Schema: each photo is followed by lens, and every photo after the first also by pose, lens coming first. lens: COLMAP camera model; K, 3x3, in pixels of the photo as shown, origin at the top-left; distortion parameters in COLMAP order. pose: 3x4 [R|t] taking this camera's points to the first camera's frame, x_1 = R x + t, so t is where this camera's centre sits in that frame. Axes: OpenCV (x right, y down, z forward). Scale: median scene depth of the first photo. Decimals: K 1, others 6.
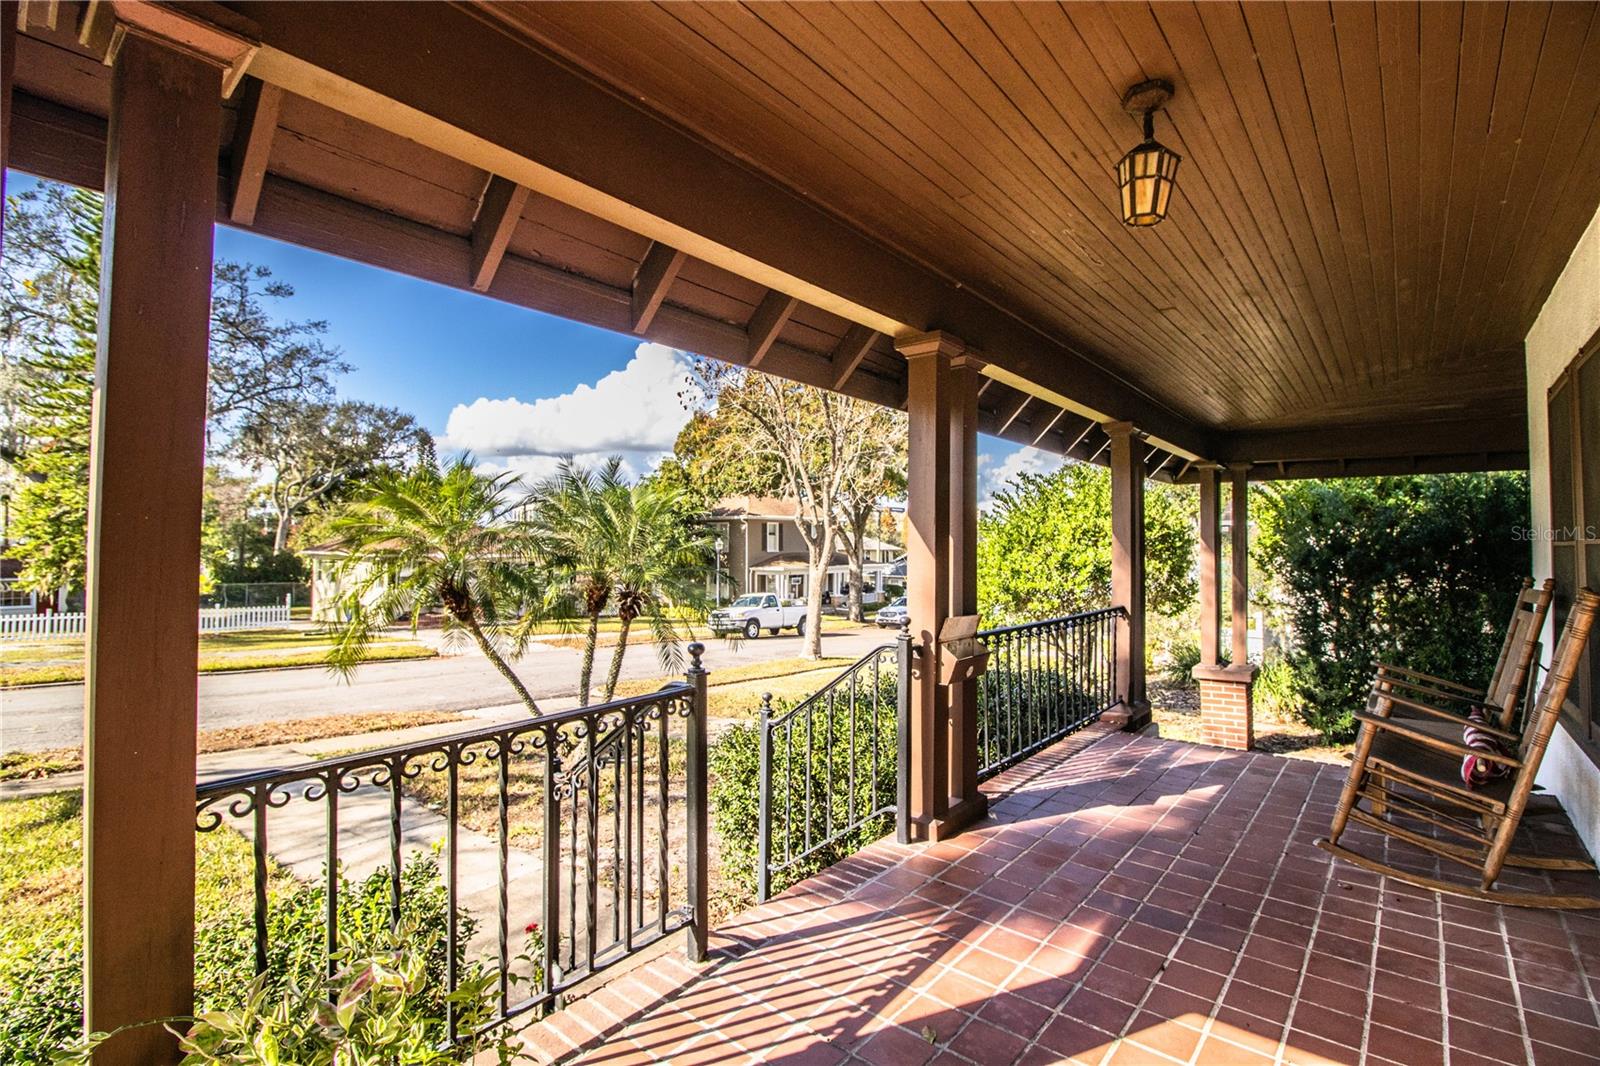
lens RADIAL K [[744.4, 0, 807.8], [0, 744.4, 523.6], [0, 0, 1]] dist [-0.000072, -0.012390]
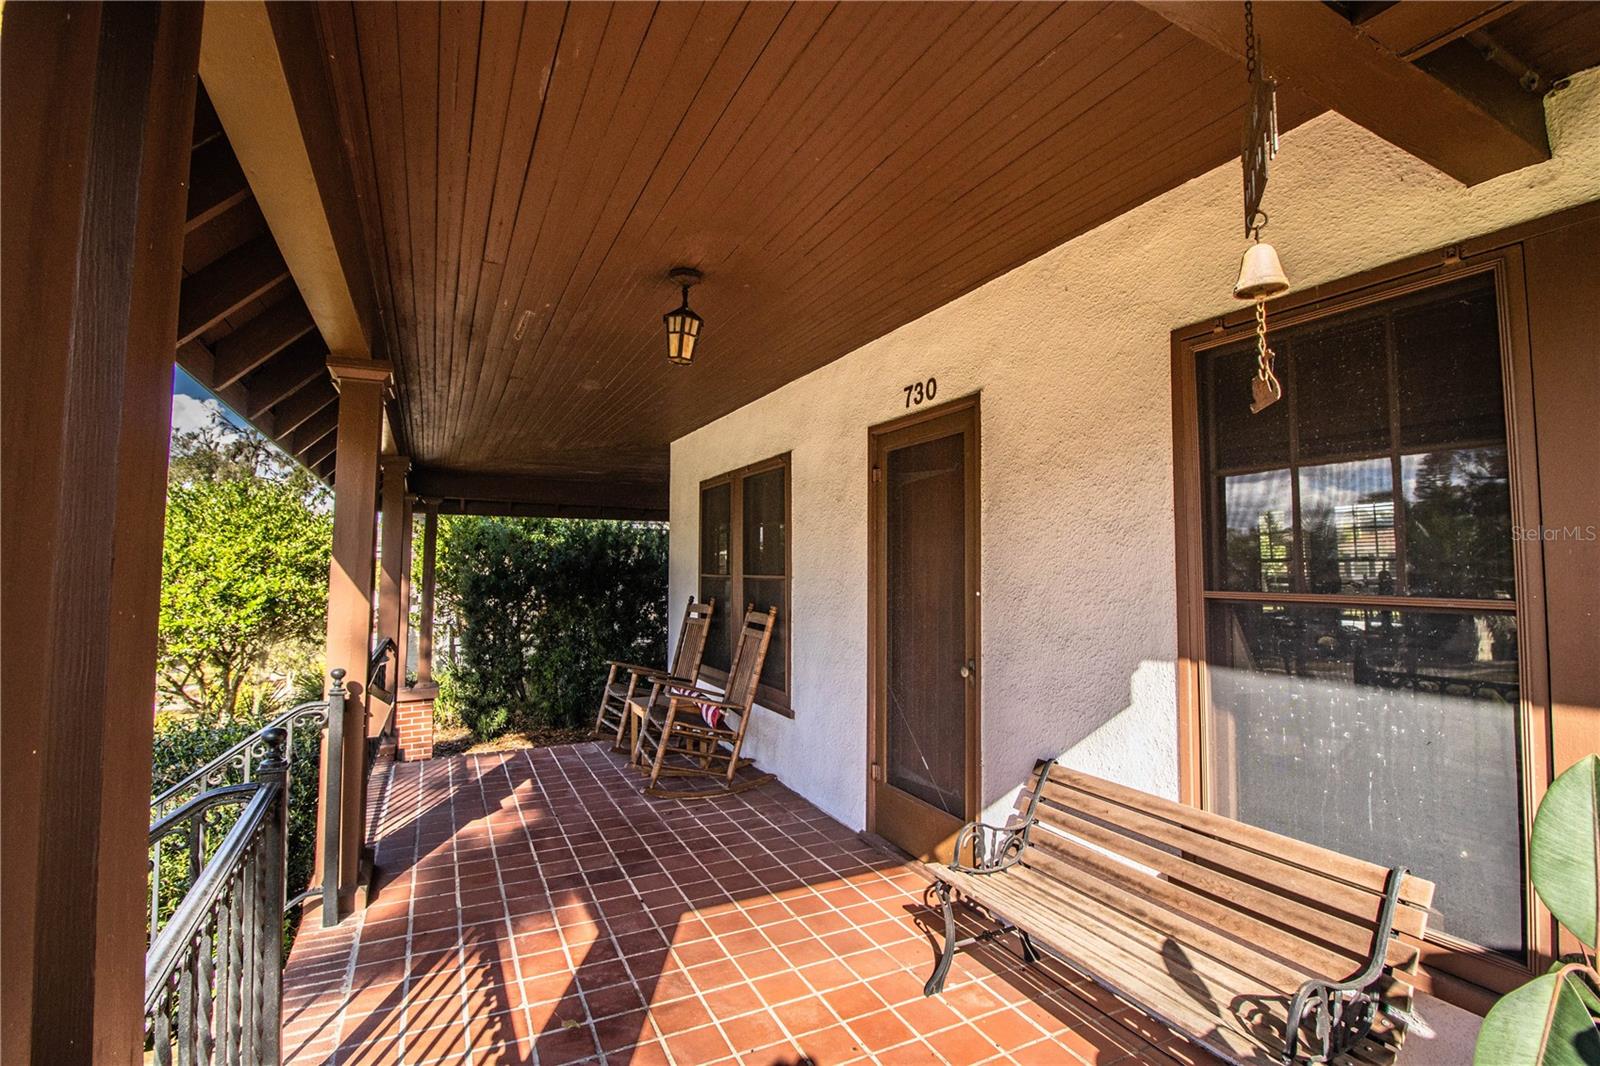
lens RADIAL K [[744.4, 0, 807.8], [0, 744.4, 523.6], [0, 0, 1]] dist [-0.000072, -0.012390]
pose [[0.406388, 0.049094, 0.912381, -0.466580], [-0.025831, 0.998774, -0.042237, -0.026734], [-0.913335, -0.006403, 0.407158, 0.121763]]
